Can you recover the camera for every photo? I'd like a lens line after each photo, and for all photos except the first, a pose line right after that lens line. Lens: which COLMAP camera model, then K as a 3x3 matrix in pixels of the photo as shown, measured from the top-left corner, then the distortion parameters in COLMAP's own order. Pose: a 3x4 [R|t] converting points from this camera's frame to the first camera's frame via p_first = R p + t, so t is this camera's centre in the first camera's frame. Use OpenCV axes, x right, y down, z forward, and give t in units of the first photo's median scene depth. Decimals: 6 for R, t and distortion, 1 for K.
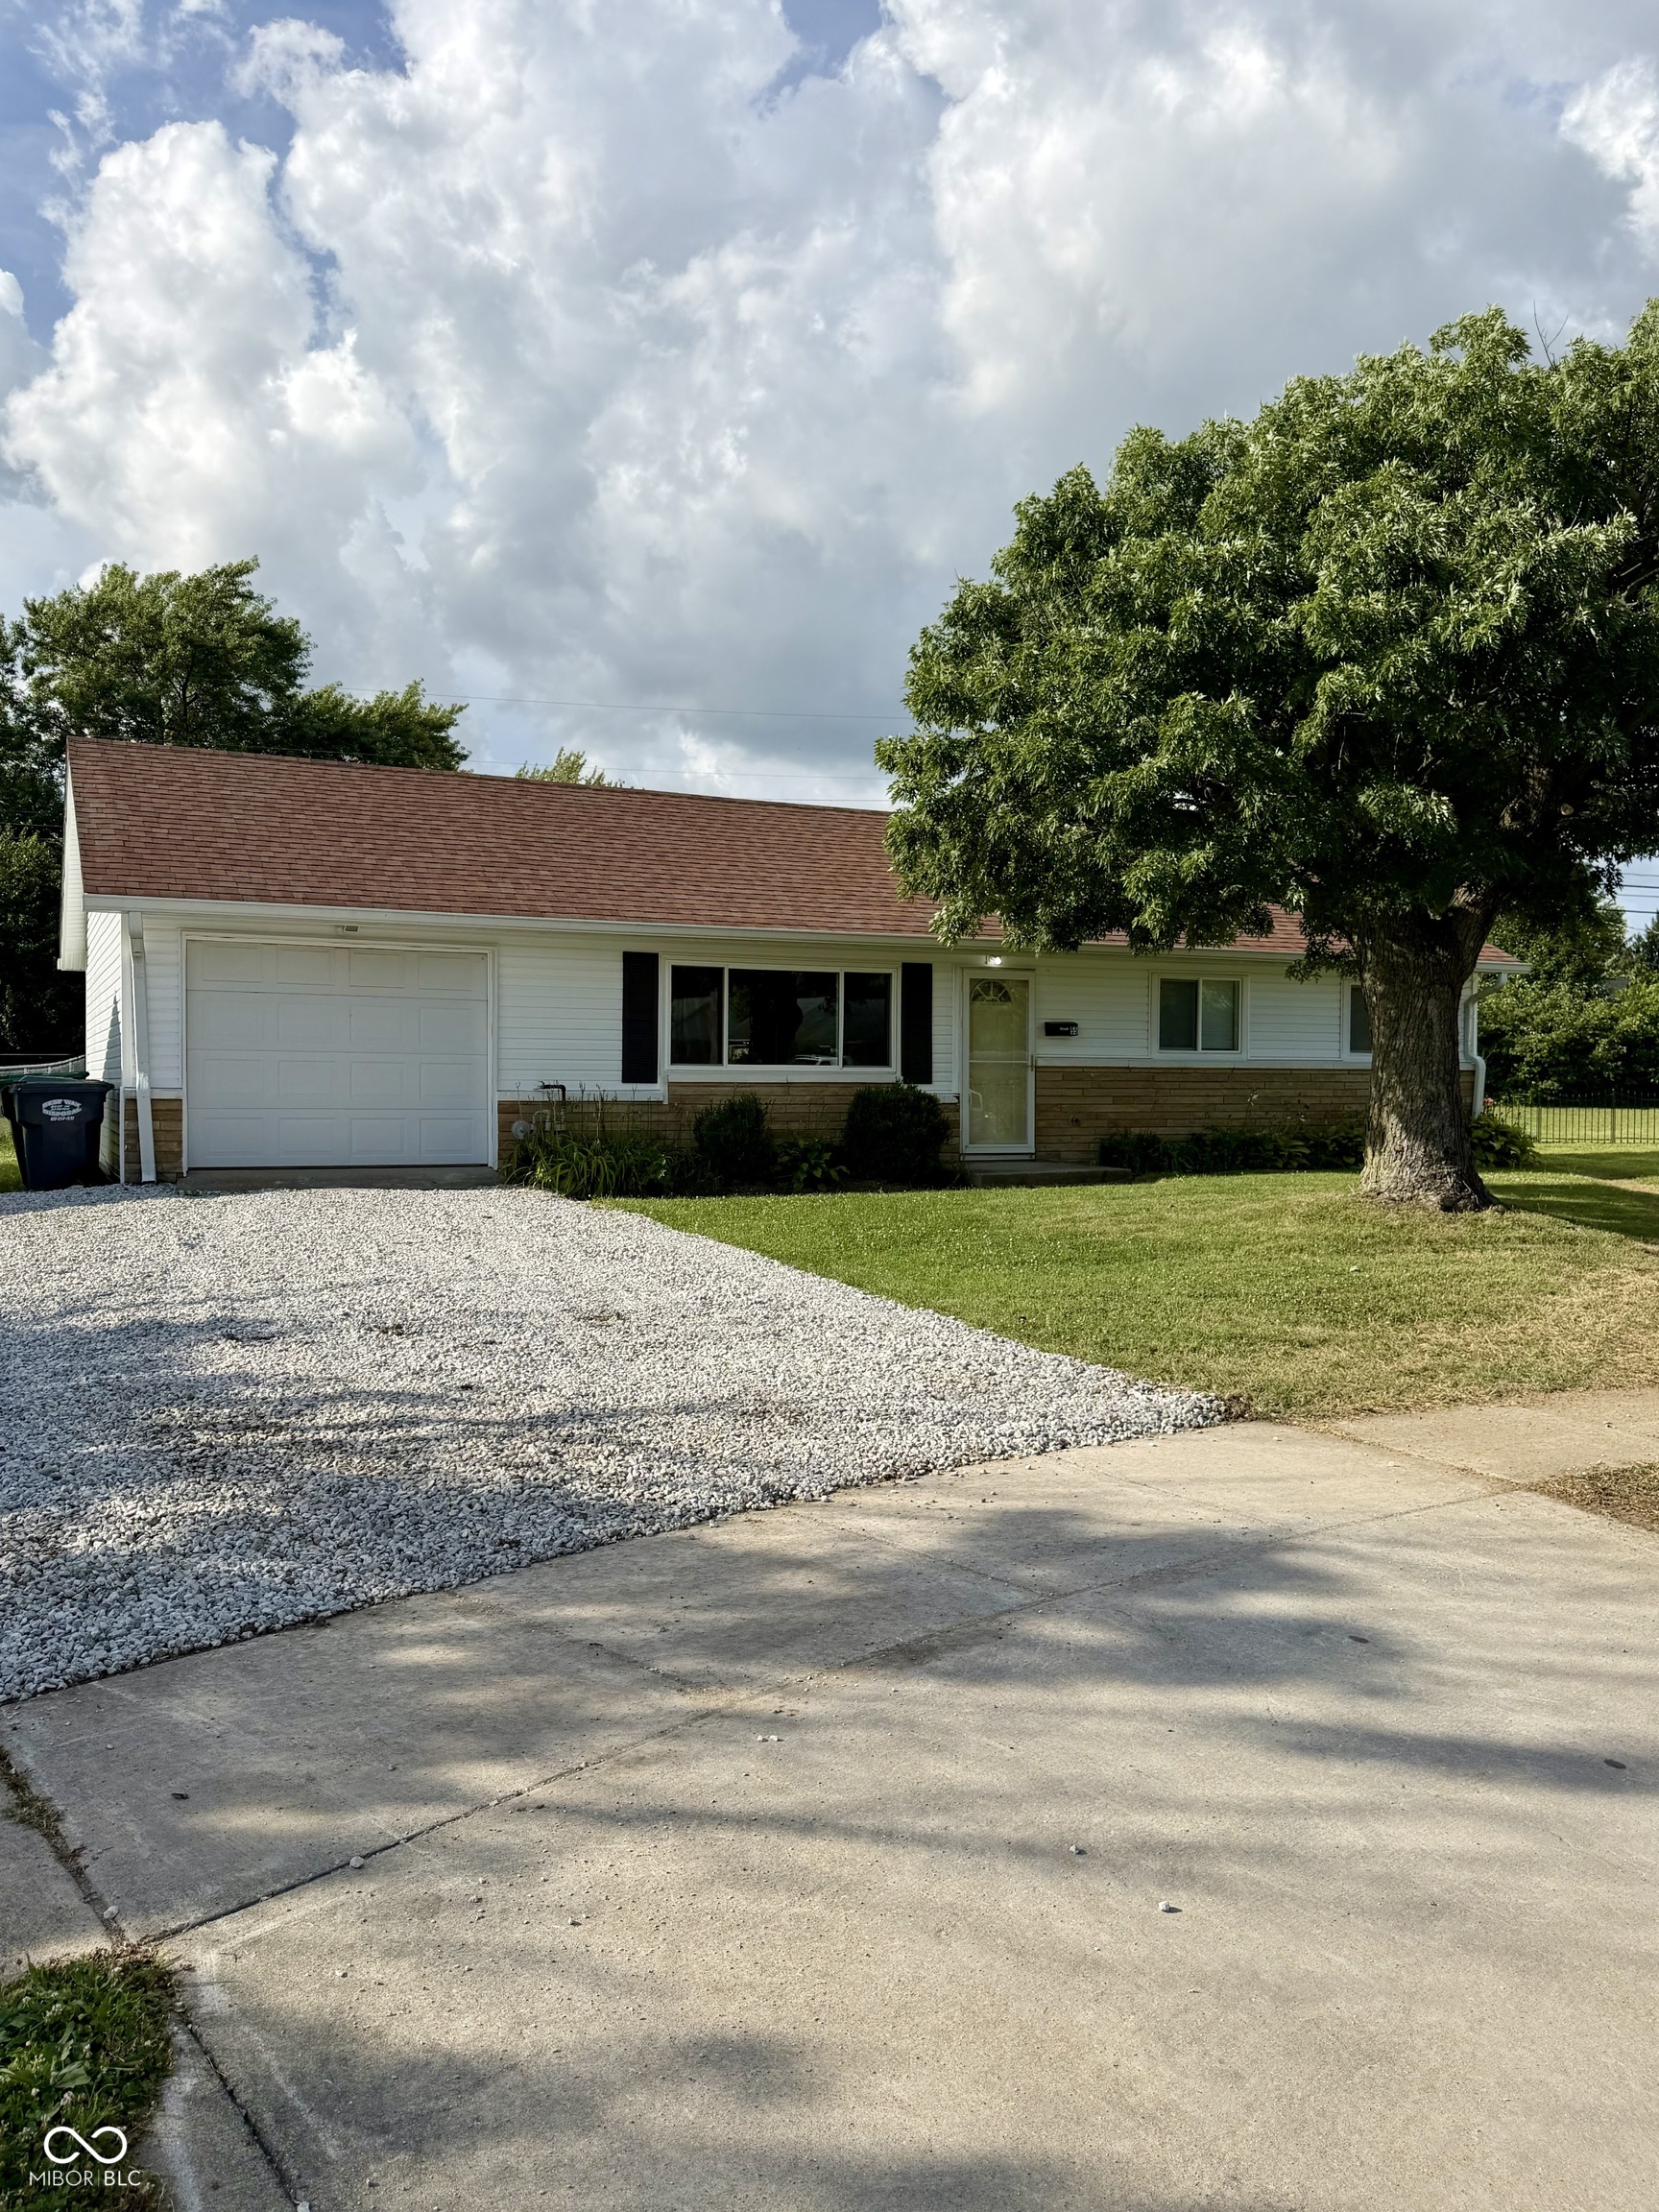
lens RADIAL K [[1674.4, 0, 829.5], [0, 1674.4, 1106.0], [0, 0, 1]] dist [-0.000074, -0.000028]
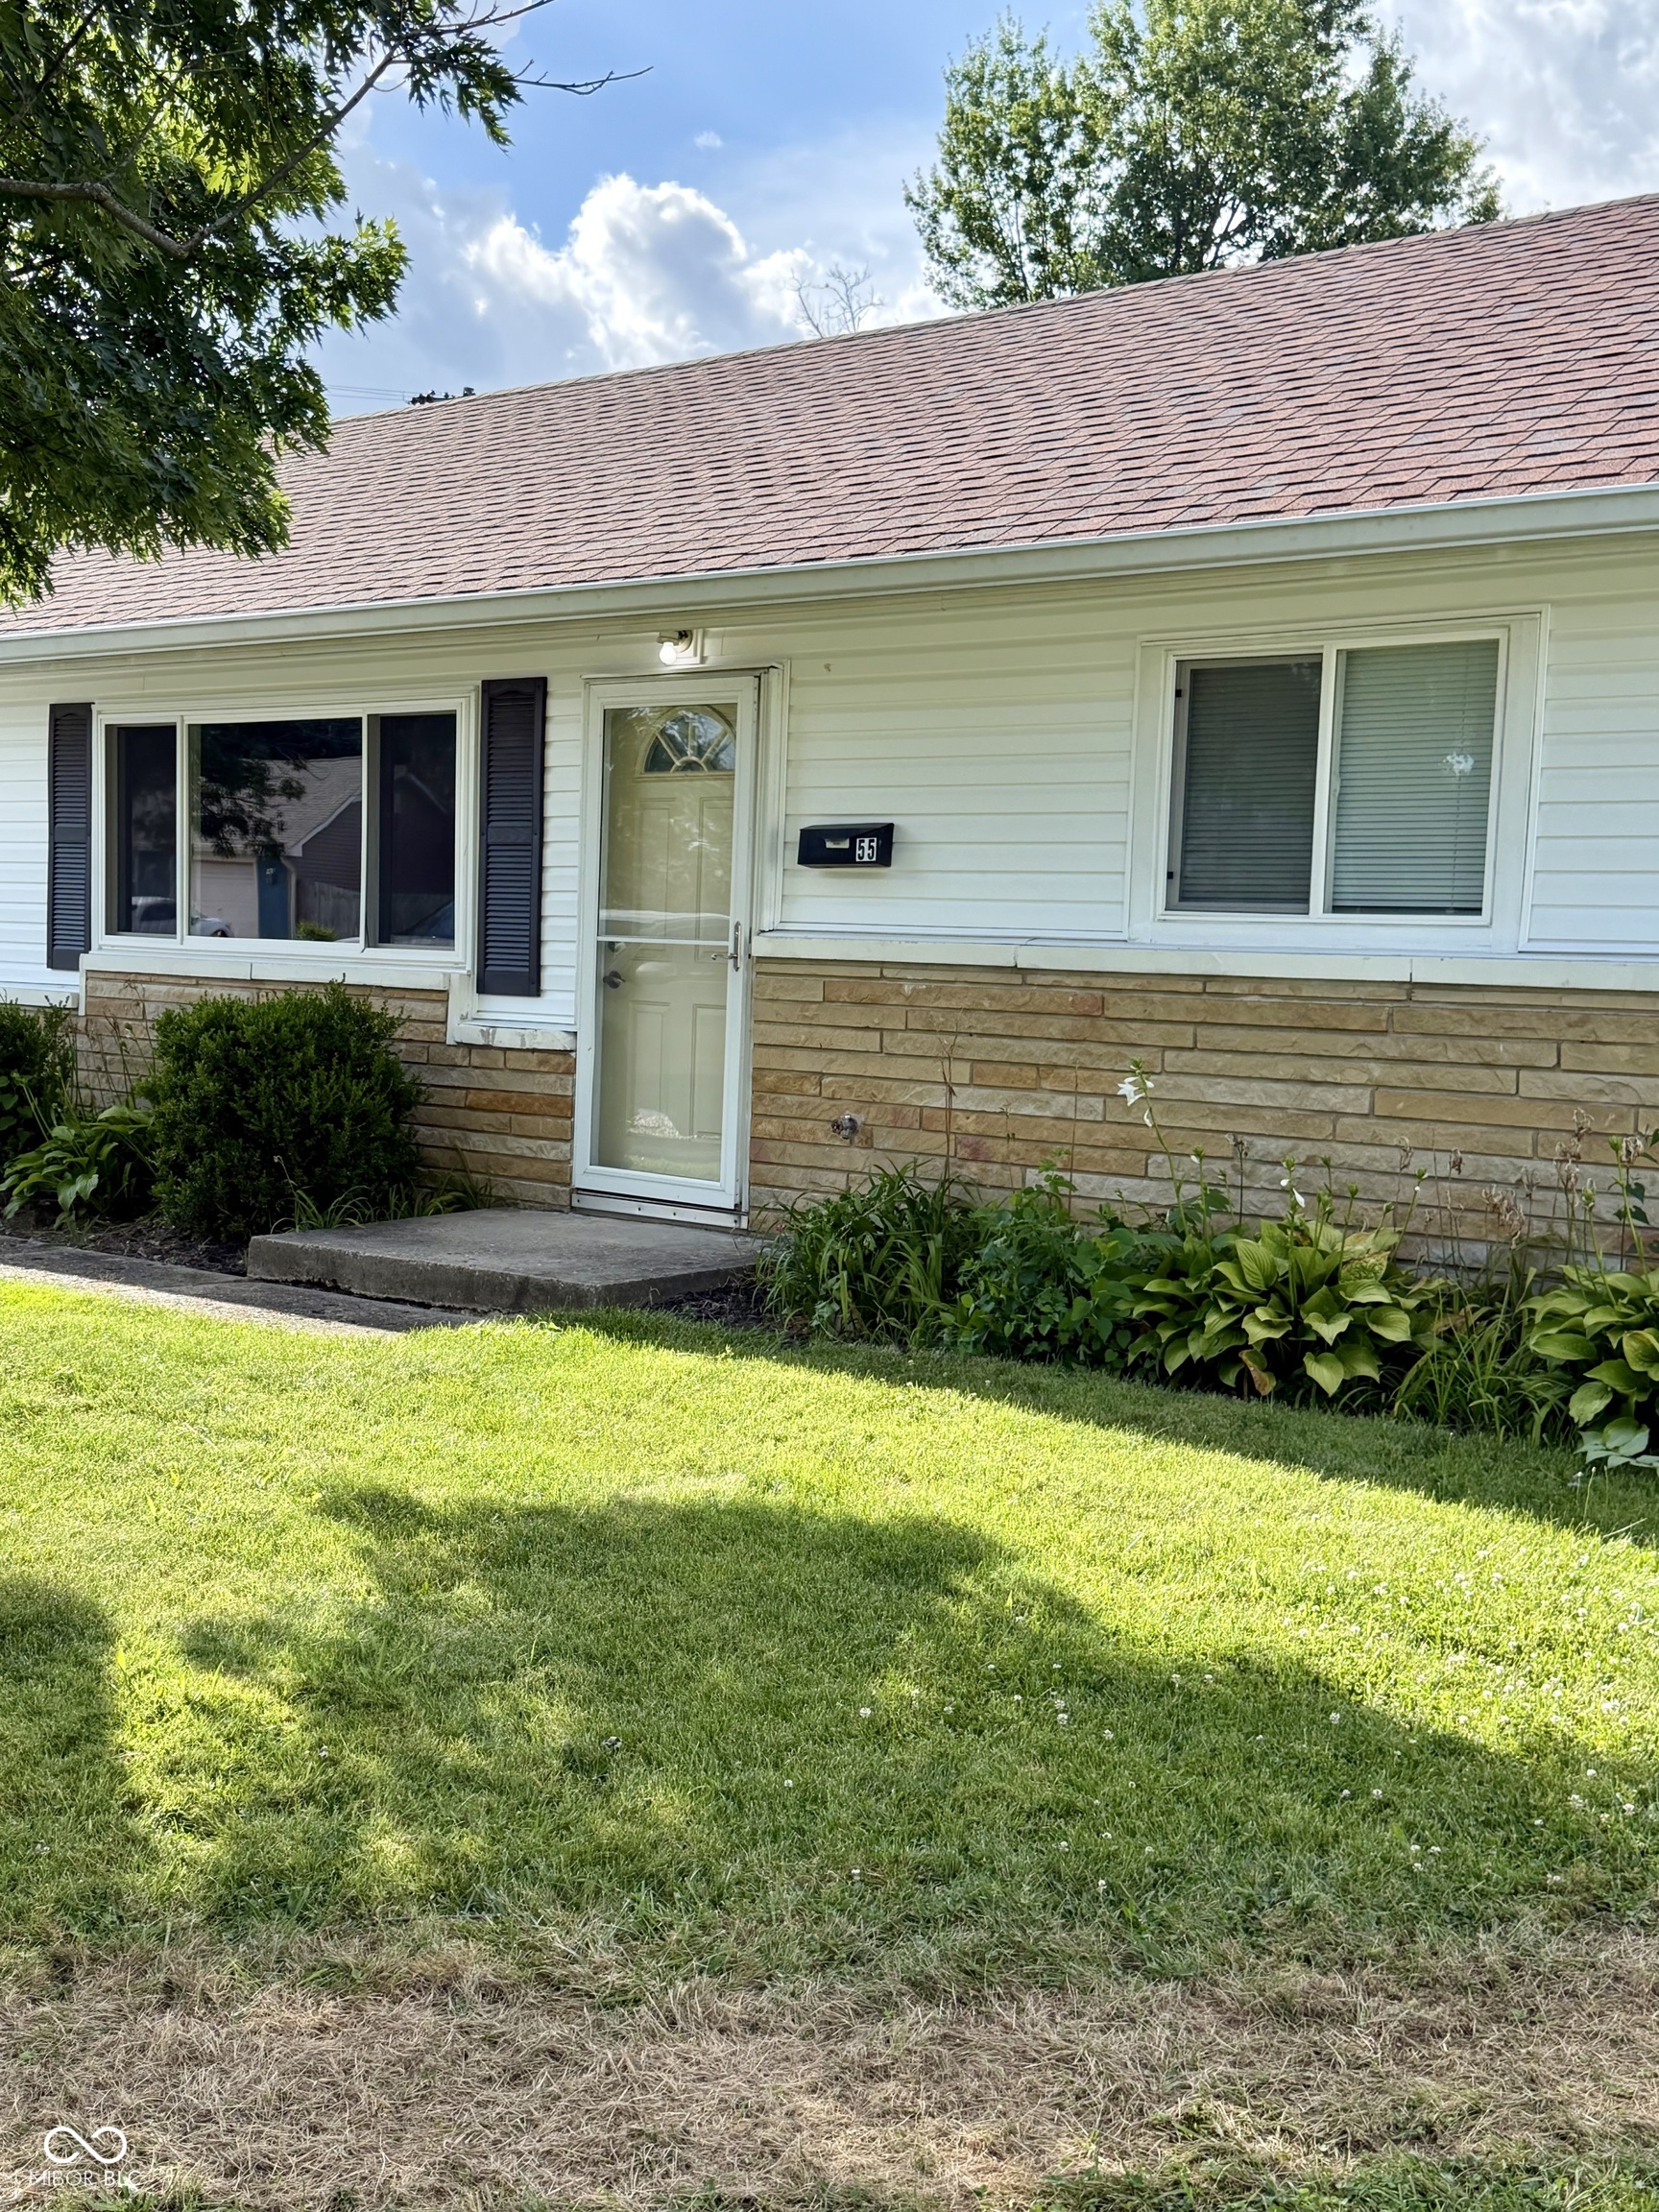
lens RADIAL K [[2463.7, 0, 829.5], [0, 2463.7, 1106.0], [0, 0, 1]] dist [0.207919, -0.510114]
pose [[0.450295, 0.084080, -0.888912, 0.586775], [-0.020532, 0.996268, 0.083834, -0.036658], [0.892644, -0.019498, 0.450341, 0.798372]]
